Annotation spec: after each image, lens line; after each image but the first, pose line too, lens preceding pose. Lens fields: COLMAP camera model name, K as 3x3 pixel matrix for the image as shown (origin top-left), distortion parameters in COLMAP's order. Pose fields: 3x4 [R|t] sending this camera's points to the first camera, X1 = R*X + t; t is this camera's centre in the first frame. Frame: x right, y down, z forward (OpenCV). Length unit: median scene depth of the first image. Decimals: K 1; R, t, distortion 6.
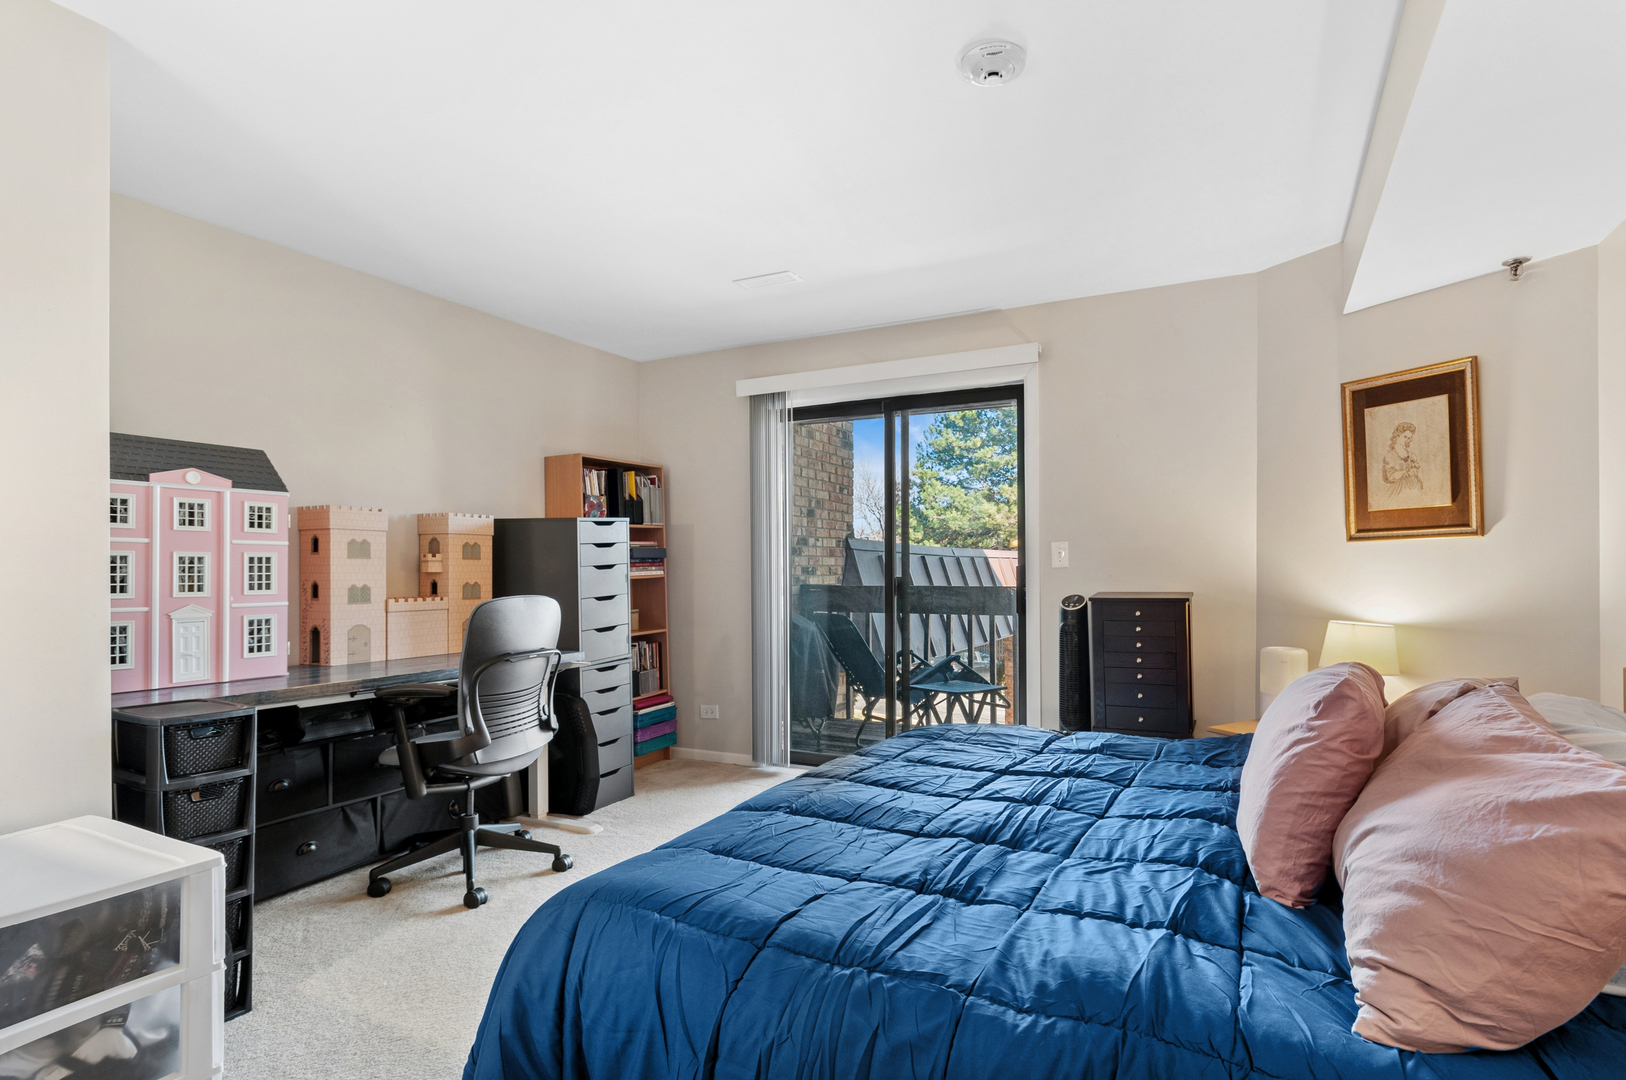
lens RADIAL K [[862.5, 0, 836.4], [0, 862.5, 560.6], [0, 0, 1]] dist [-0.001719, -0.001234]
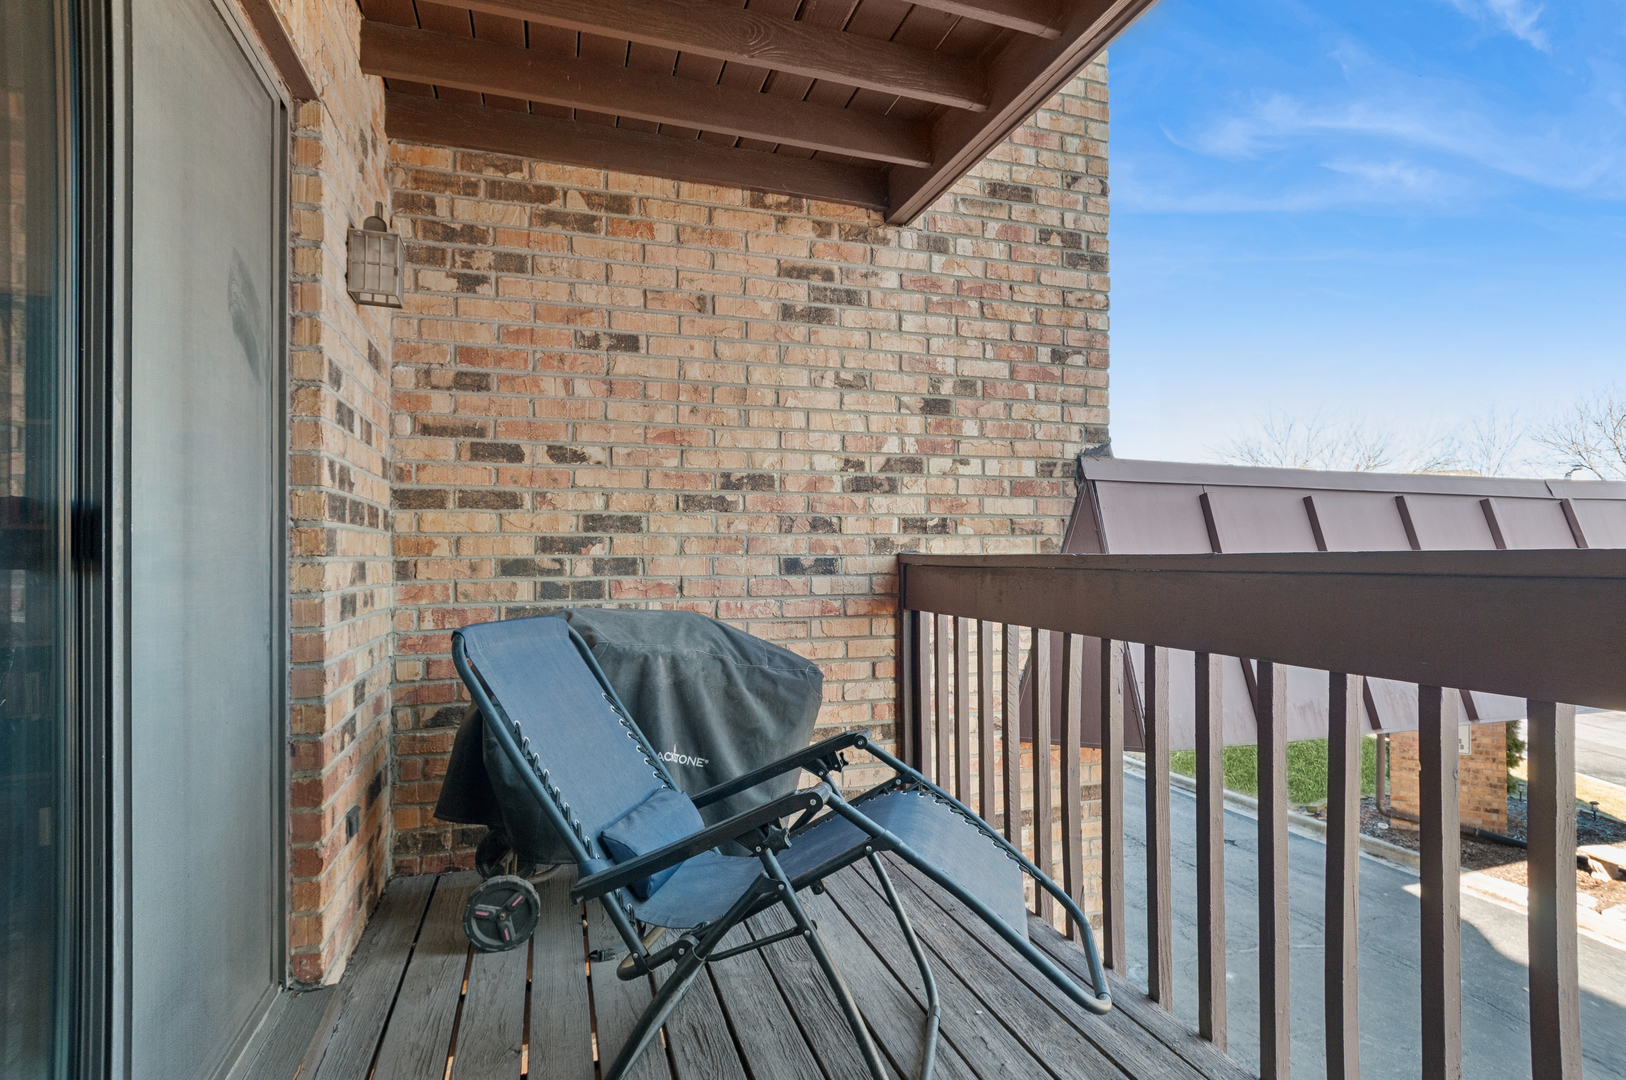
lens RADIAL K [[862.5, 0, 836.4], [0, 862.5, 560.6], [0, 0, 1]] dist [-0.001719, -0.001234]
pose [[0.708205, 0.008099, -0.705961, 0.262029], [0.007577, 0.999789, 0.019071, 0.020886], [0.705967, -0.018855, 0.707994, 0.590182]]
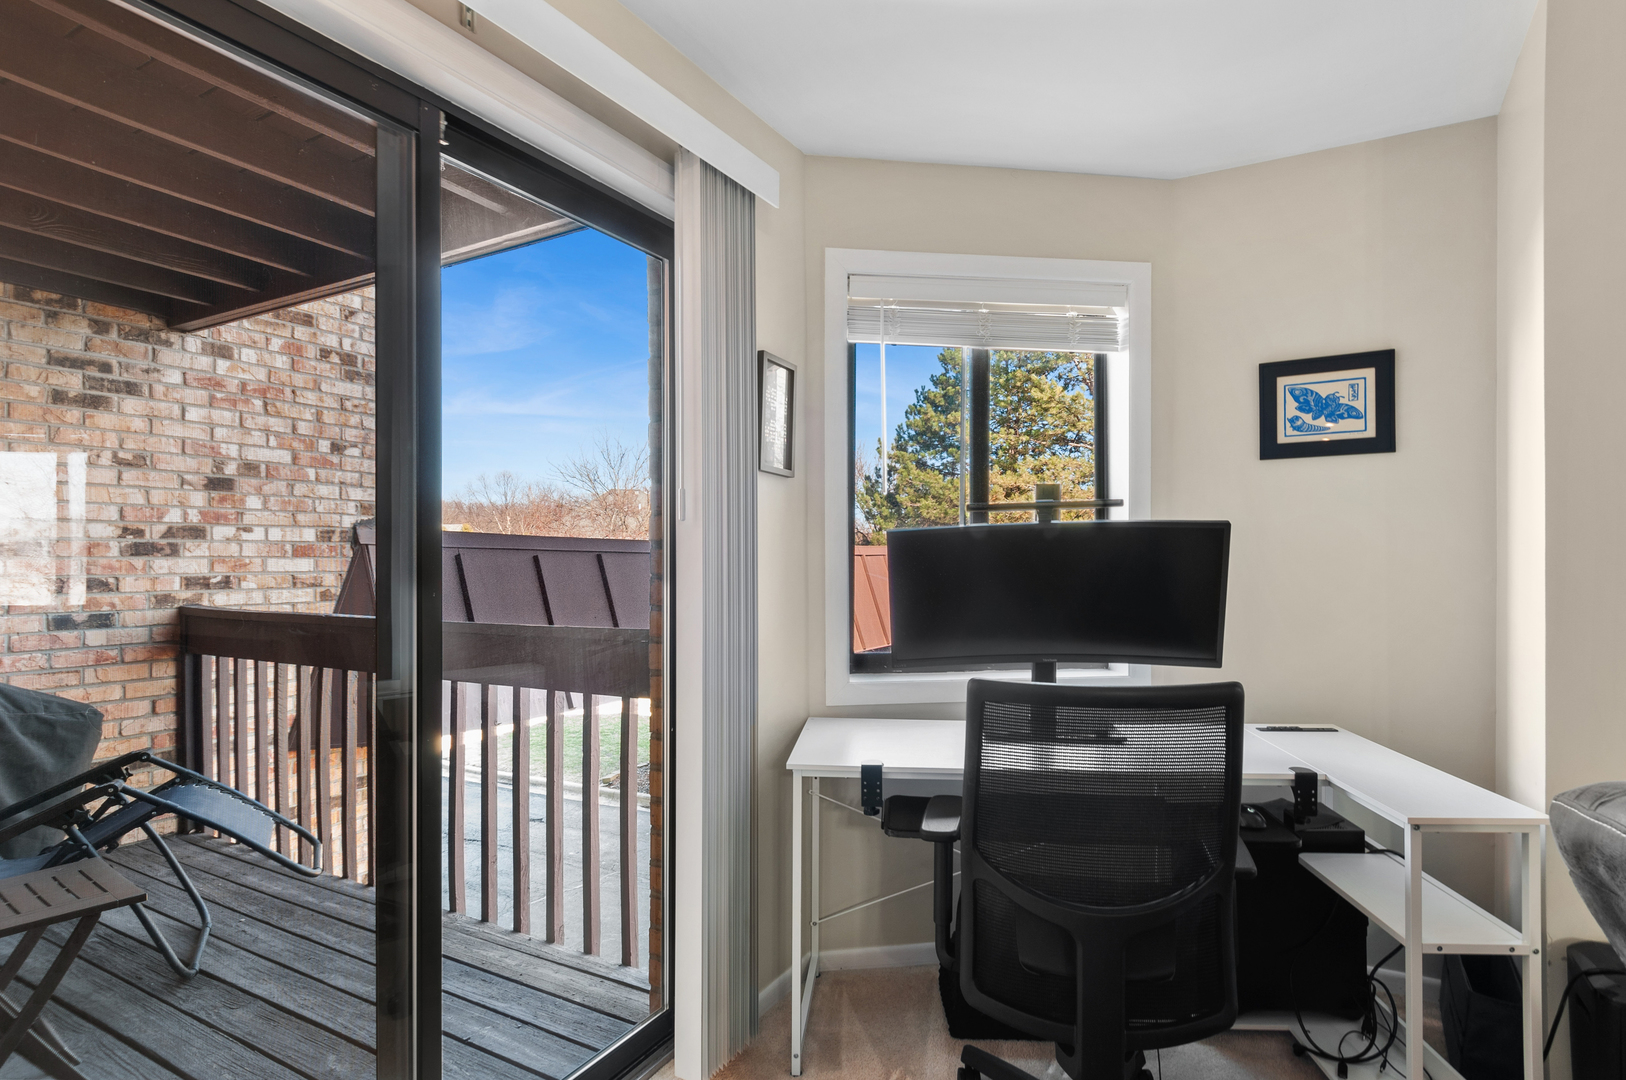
lens RADIAL K [[862.5, 0, 836.4], [0, 862.5, 560.6], [0, 0, 1]] dist [-0.001719, -0.001234]
pose [[0.997852, 0.007496, -0.065084, 0.410685], [-0.006800, 0.999917, 0.010909, -0.011787], [0.065160, -0.010443, 0.997820, 0.422331]]
